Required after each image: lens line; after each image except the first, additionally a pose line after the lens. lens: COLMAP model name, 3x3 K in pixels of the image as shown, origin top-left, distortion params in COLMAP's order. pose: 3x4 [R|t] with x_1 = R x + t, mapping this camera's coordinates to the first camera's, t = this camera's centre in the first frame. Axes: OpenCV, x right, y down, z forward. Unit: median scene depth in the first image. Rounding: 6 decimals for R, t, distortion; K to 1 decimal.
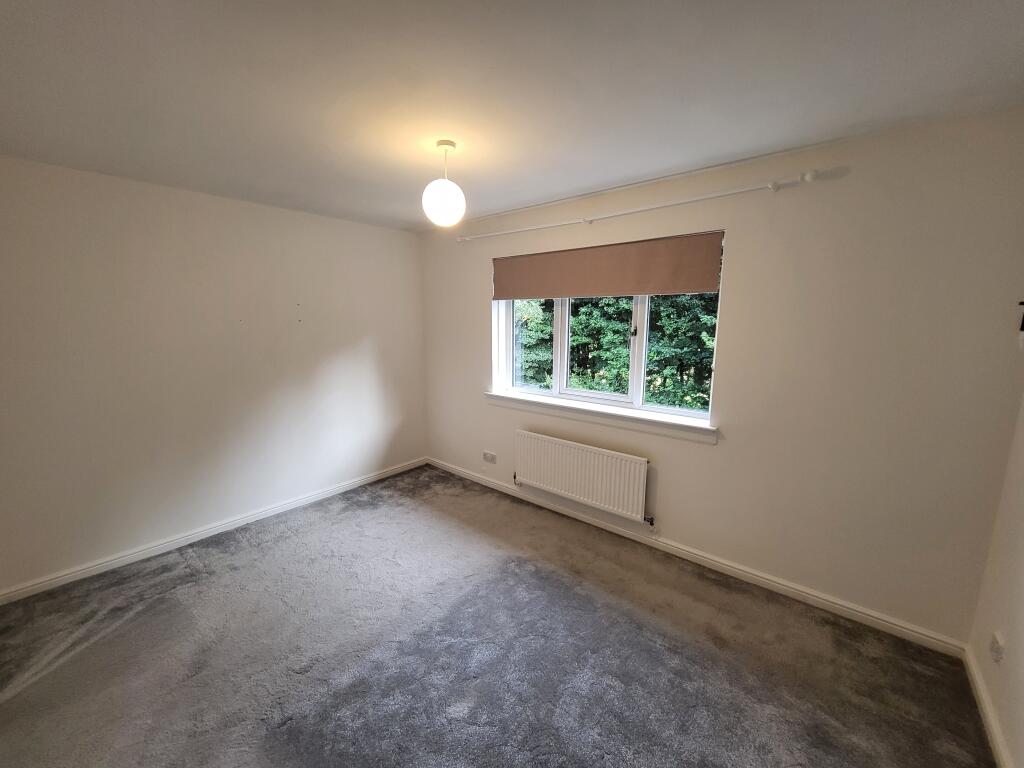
lens RADIAL K [[403.4, 0, 516.9], [0, 403.4, 388.4], [0, 0, 1]] dist [0.001653, 0.000041]
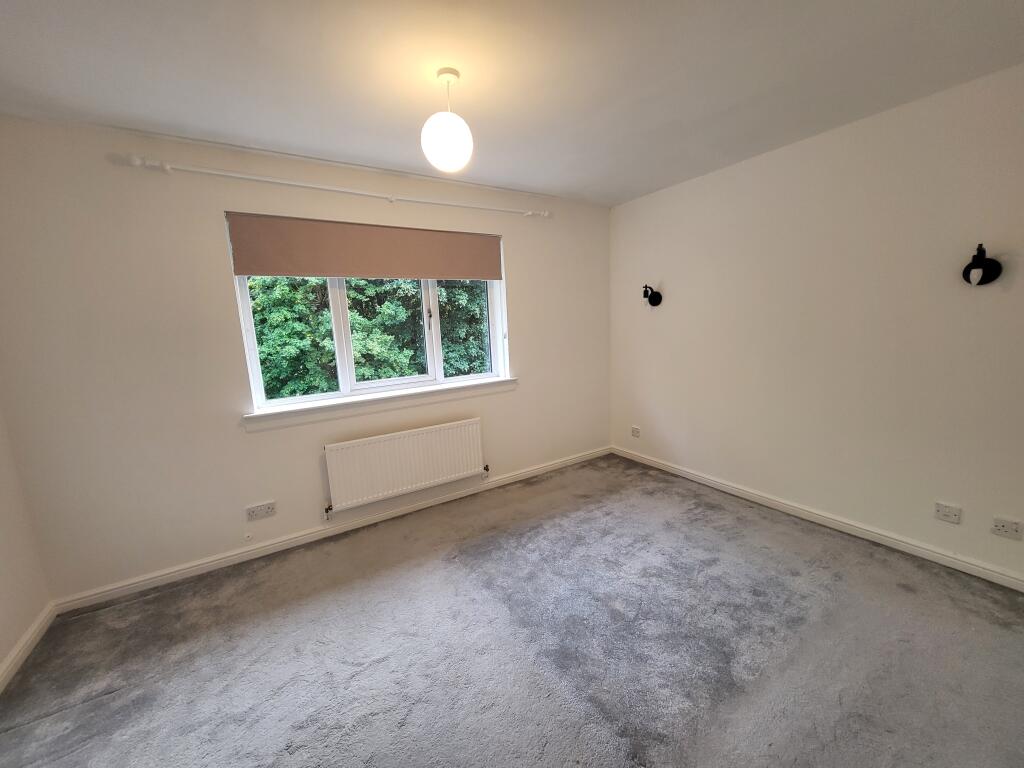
lens RADIAL K [[403.4, 0, 516.9], [0, 403.4, 388.4], [0, 0, 1]] dist [0.001653, 0.000041]
pose [[0.300164, -0.176320, 0.937450, -0.640822], [0.207036, 0.971383, 0.116411, -0.021327], [-0.931148, 0.159144, 0.328079, 0.422226]]
